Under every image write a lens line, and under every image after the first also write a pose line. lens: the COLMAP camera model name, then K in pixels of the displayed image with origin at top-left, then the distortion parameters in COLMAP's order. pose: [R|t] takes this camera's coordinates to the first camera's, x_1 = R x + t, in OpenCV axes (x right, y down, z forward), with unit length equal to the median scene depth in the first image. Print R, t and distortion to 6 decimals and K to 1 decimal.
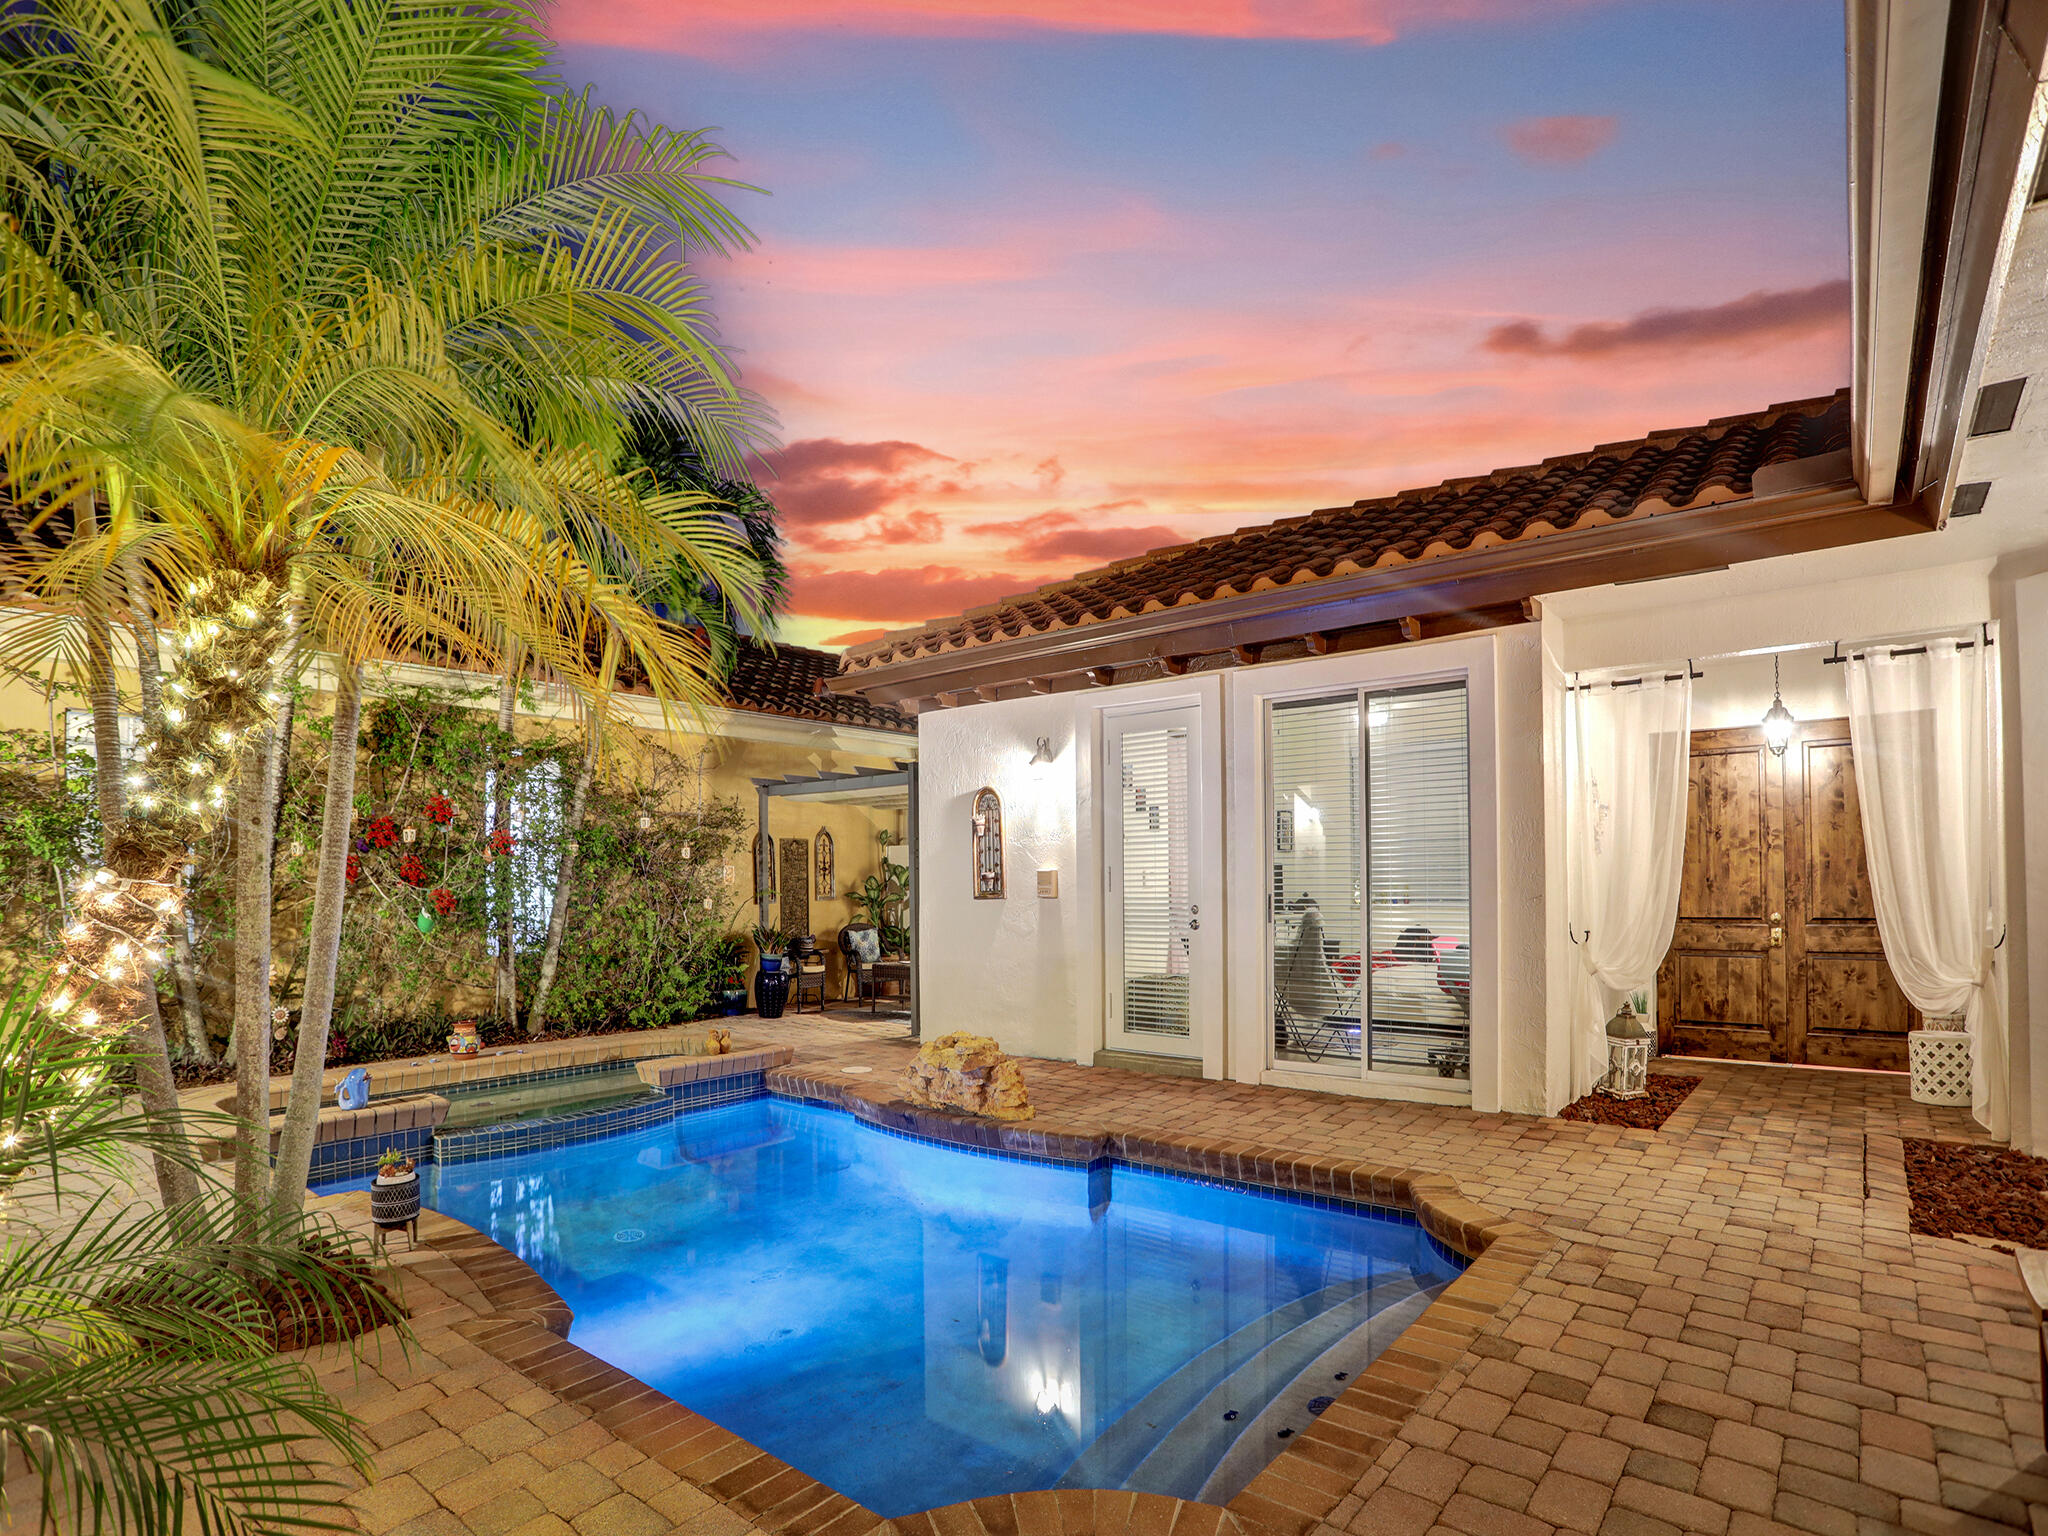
lens RADIAL K [[1045.9, 0, 1030.9], [0, 1045.9, 843.7], [0, 0, 1]] dist [-0.096882, 0.057137]
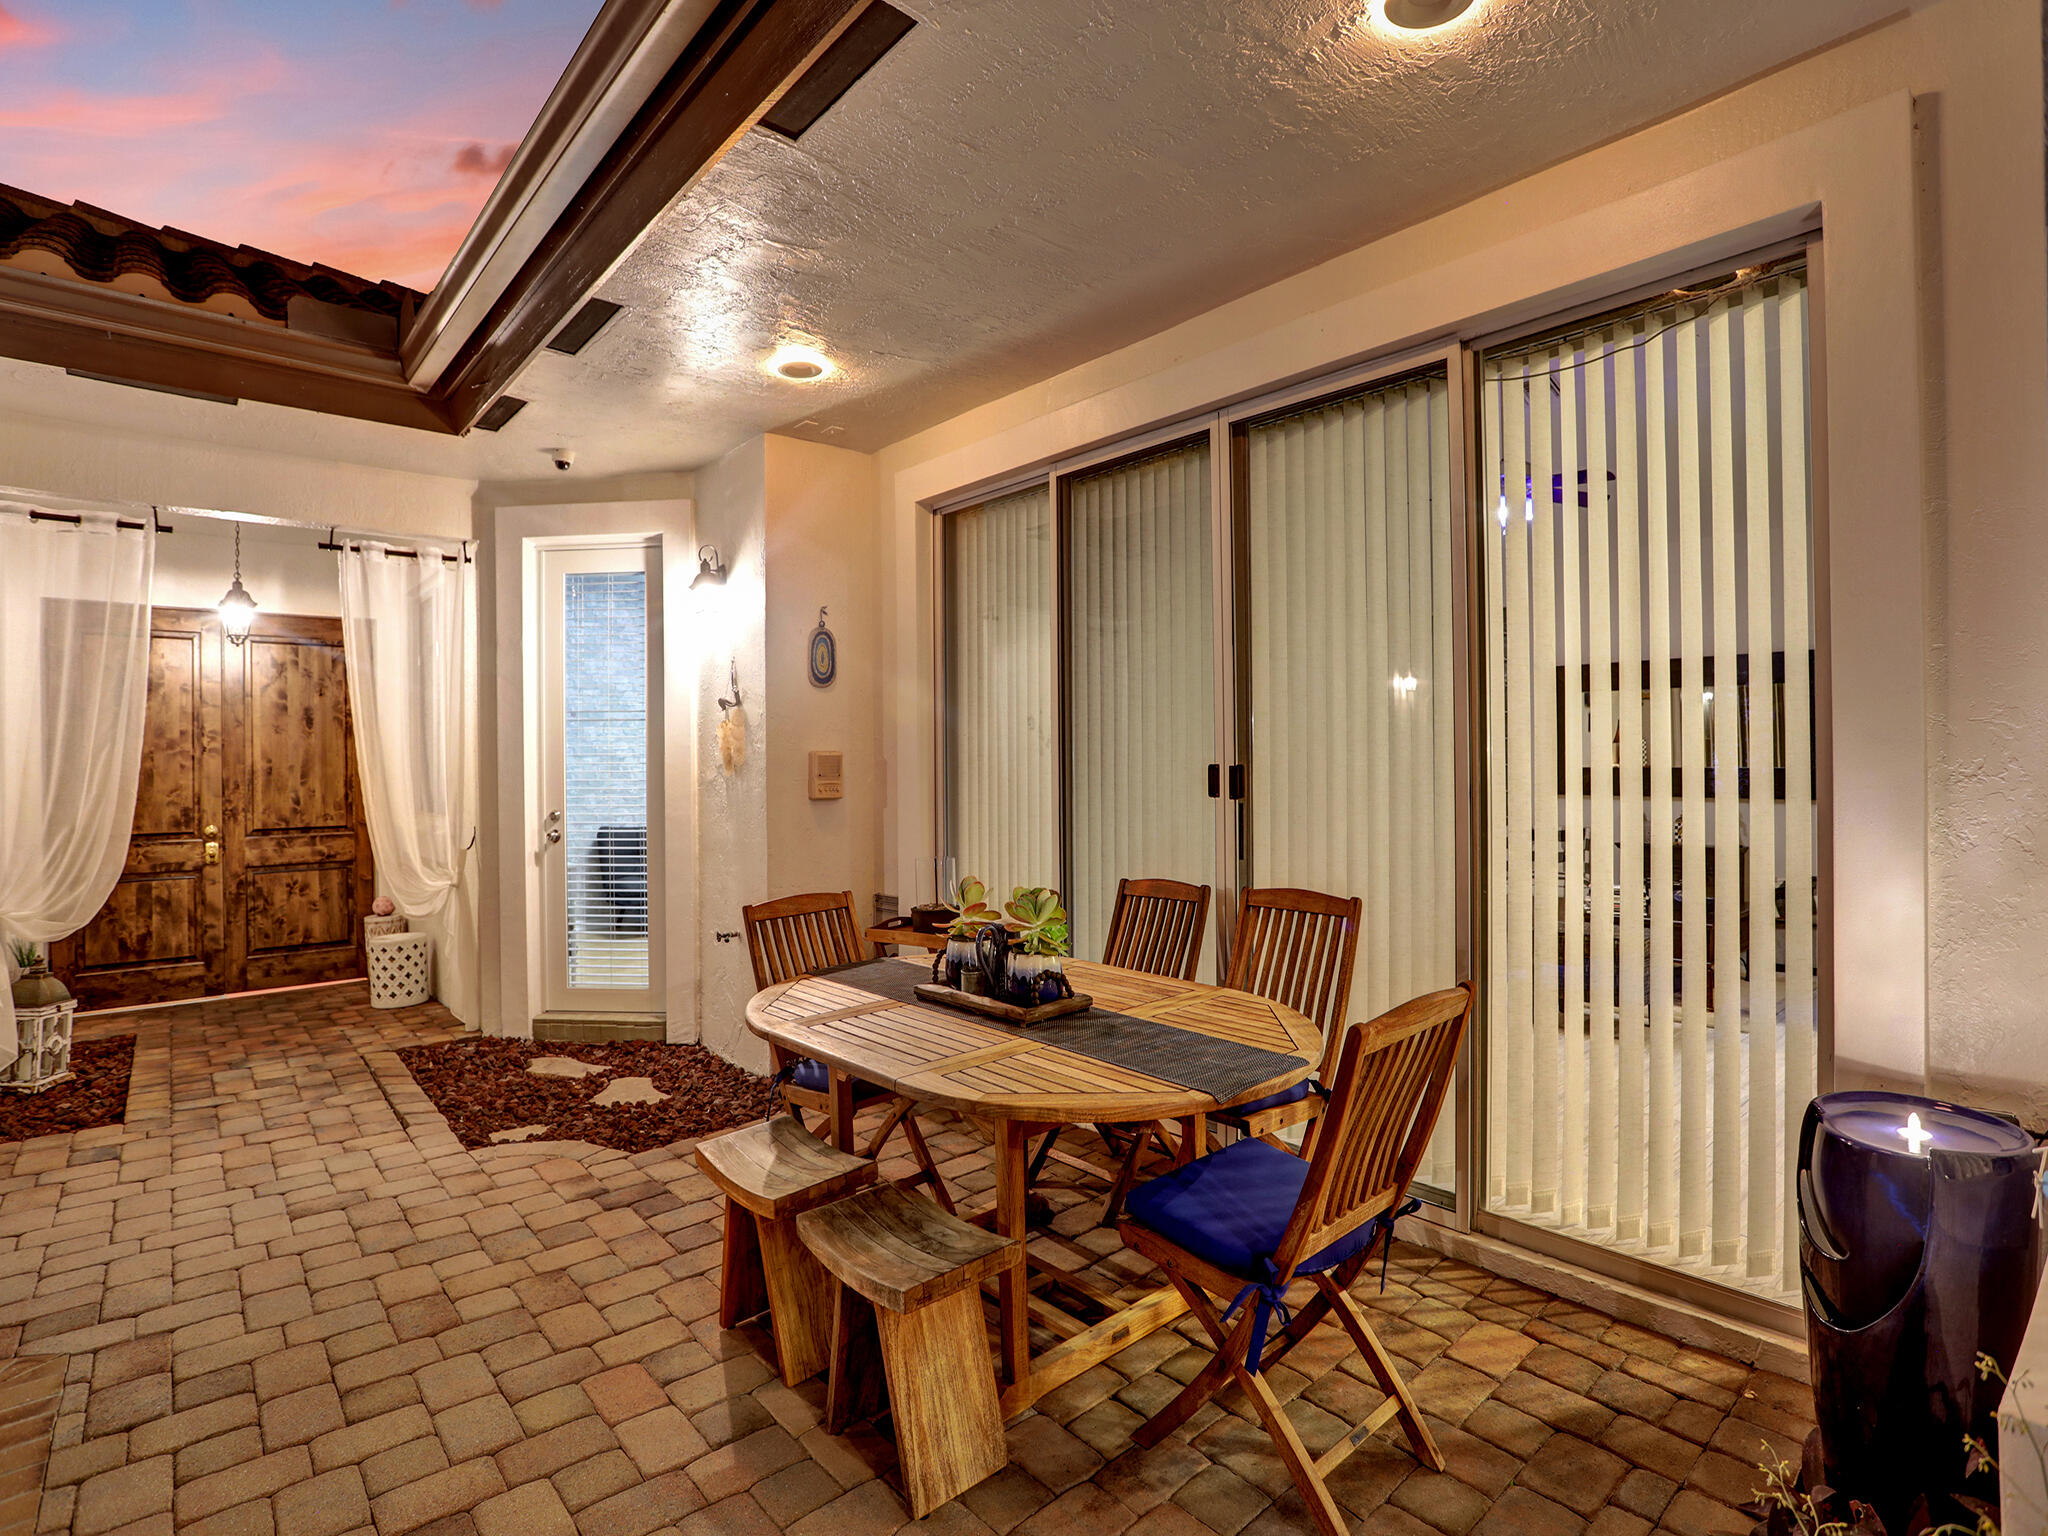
lens RADIAL K [[1033.6, 0, 1024.7], [0, 1033.6, 773.2], [0, 0, 1]] dist [-0.053976, 0.024114]
pose [[0.184674, 0.004991, 0.982787, 0.008971], [-0.024838, 0.999691, -0.000410, 0.006439], [-0.982486, -0.024335, 0.184741, 0.155405]]
